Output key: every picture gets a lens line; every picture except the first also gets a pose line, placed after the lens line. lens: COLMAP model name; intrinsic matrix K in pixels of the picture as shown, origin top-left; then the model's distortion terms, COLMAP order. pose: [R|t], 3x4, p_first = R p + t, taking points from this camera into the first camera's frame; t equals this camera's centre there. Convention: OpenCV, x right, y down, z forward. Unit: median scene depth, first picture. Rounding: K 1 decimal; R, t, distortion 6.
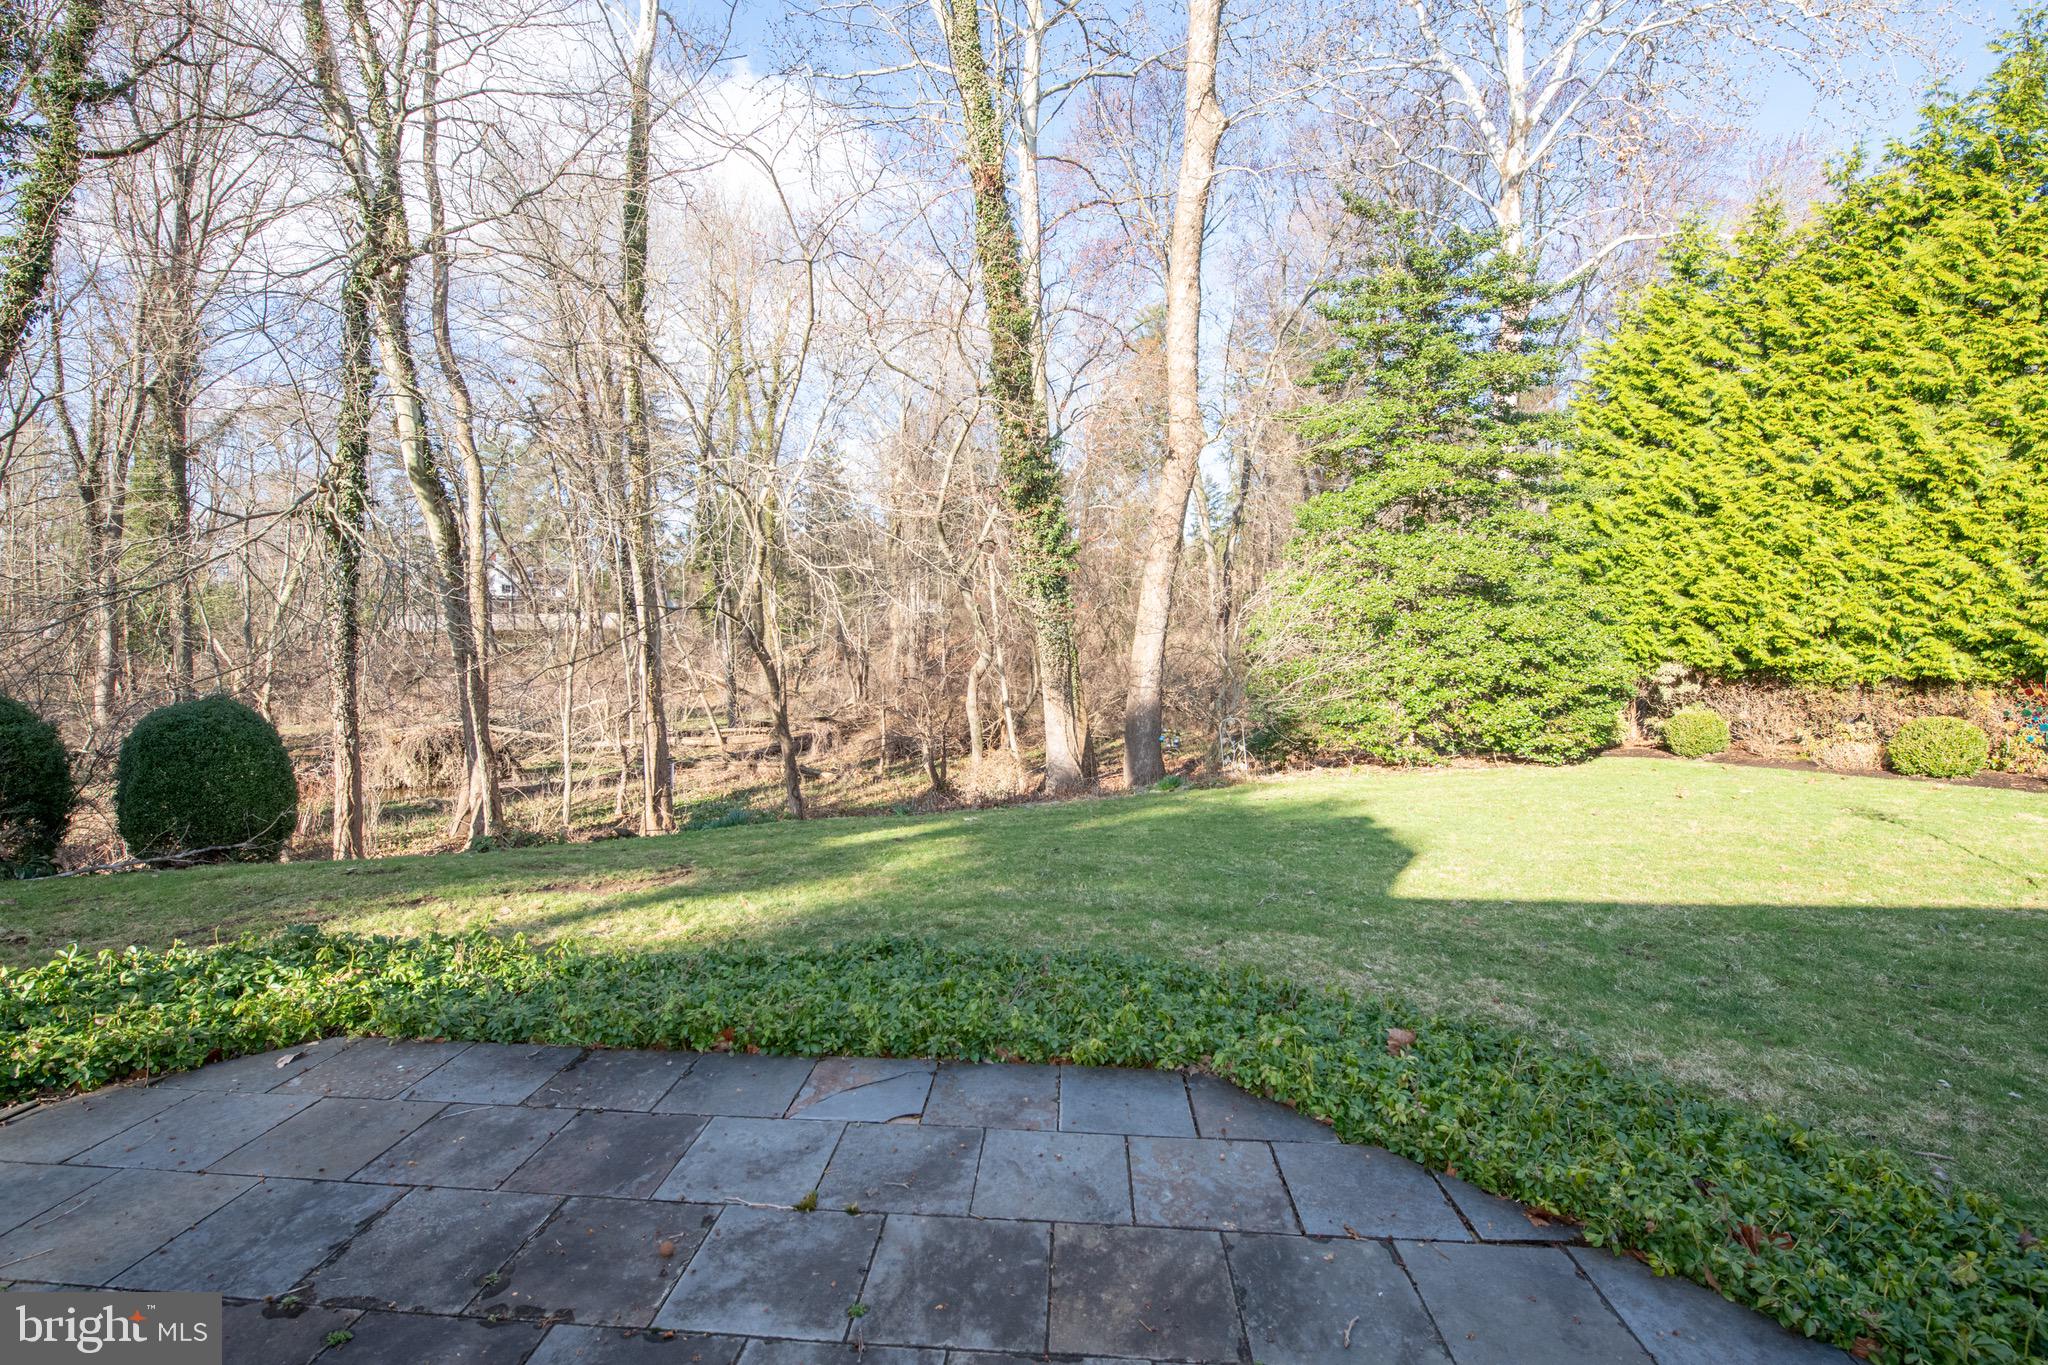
lens RADIAL K [[885.3, 0, 1029.7], [0, 885.3, 685.6], [0, 0, 1]] dist [-0.002466, -0.000311]
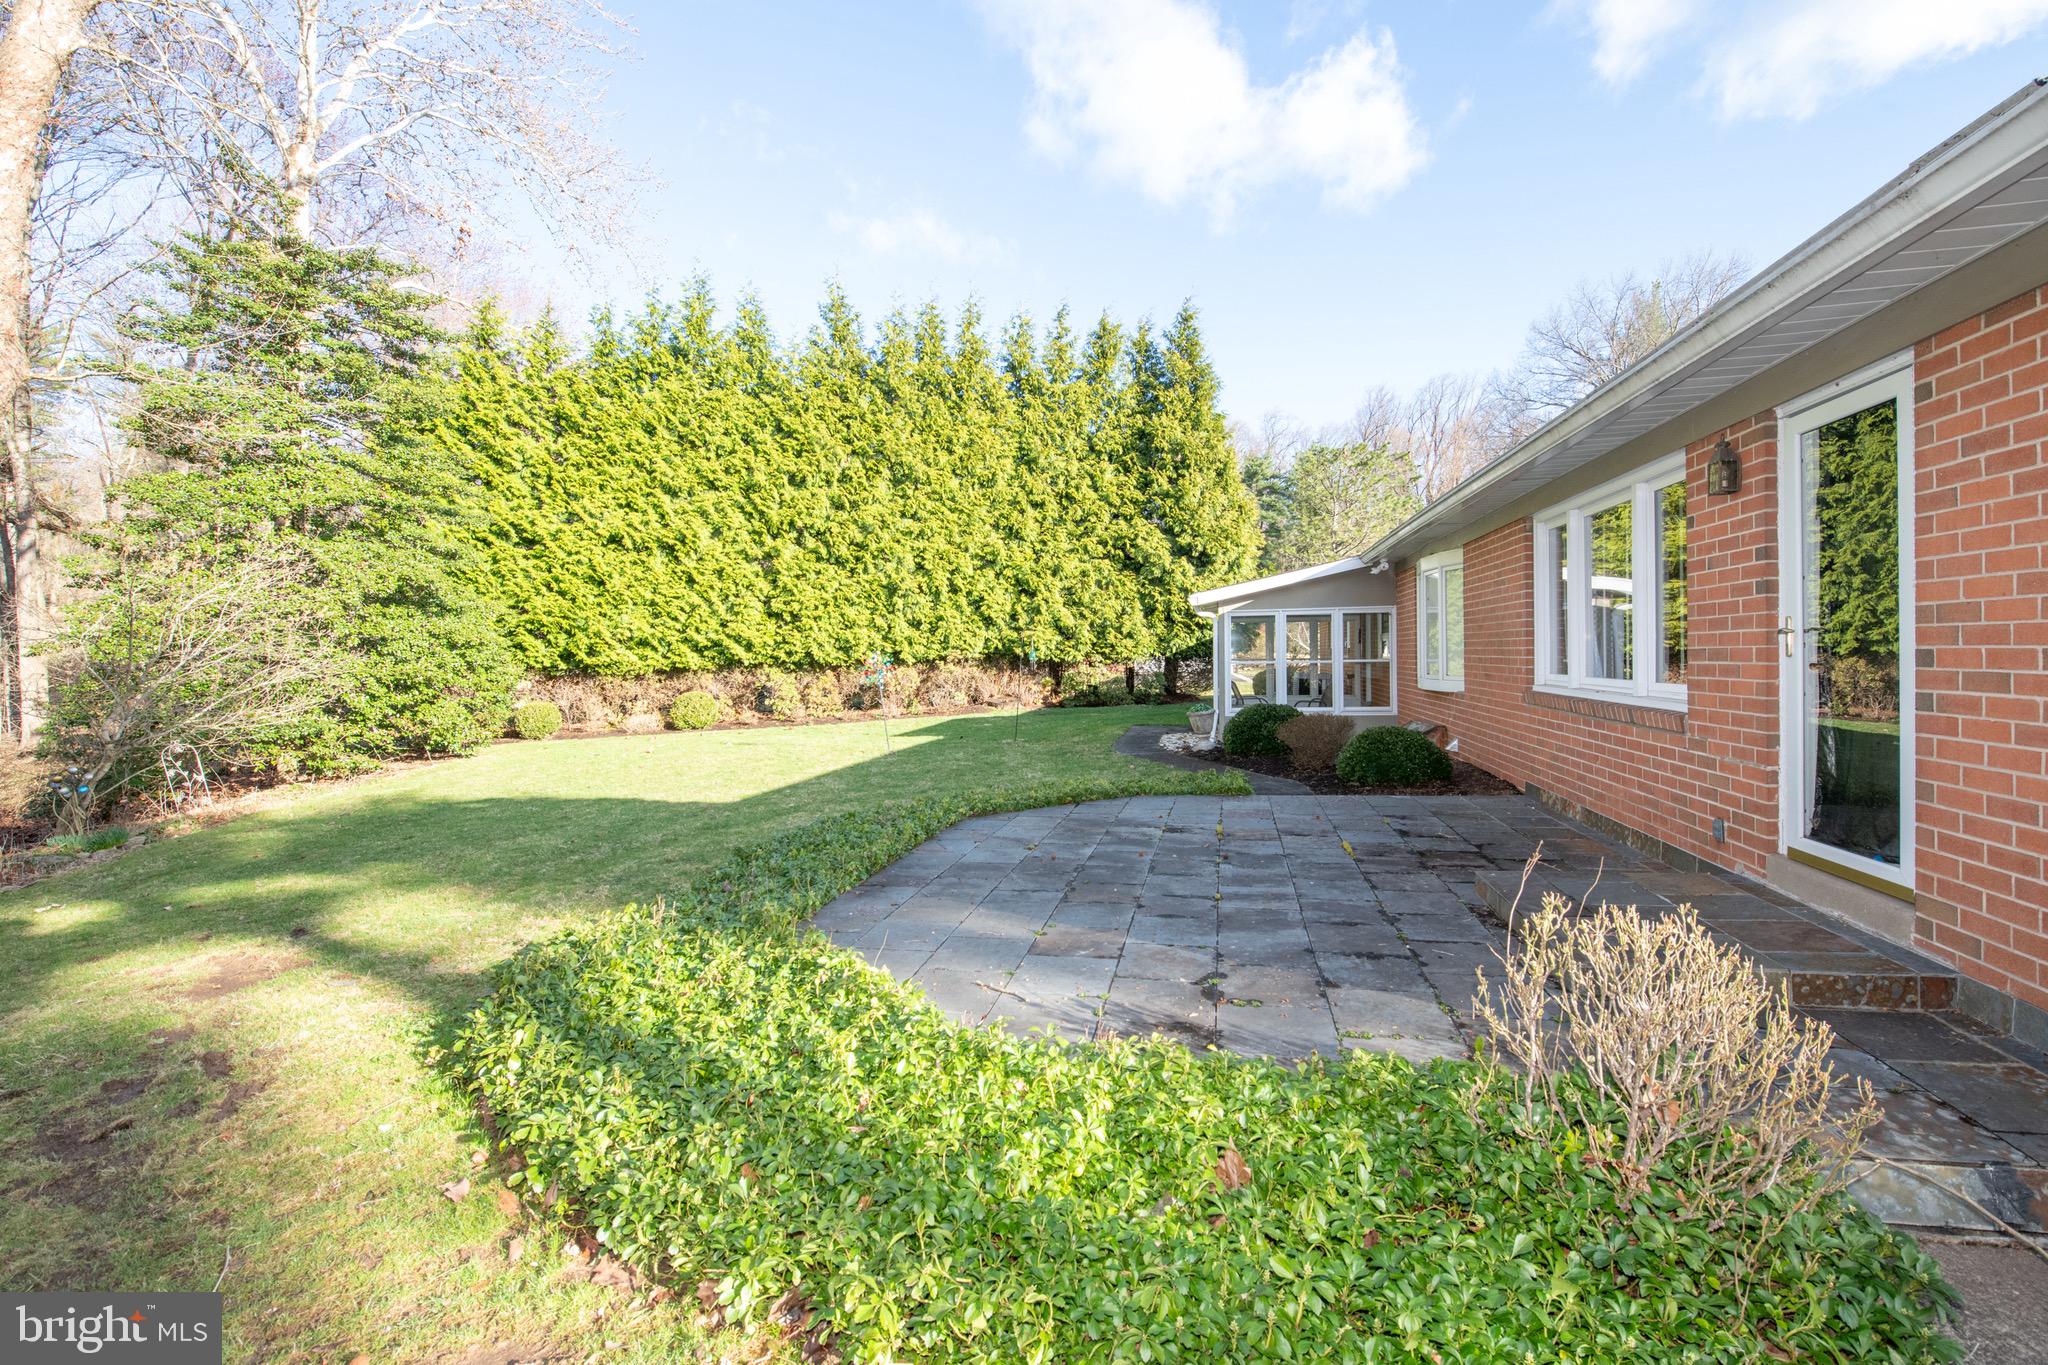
lens RADIAL K [[912.3, 0, 1025.4], [0, 912.3, 676.7], [0, 0, 1]] dist [-0.000981, -0.000028]
pose [[0.180838, -0.037530, 0.982797, -0.452138], [0.058587, 0.997908, 0.027326, -0.002758], [-0.981766, 0.052637, 0.182658, 0.086071]]
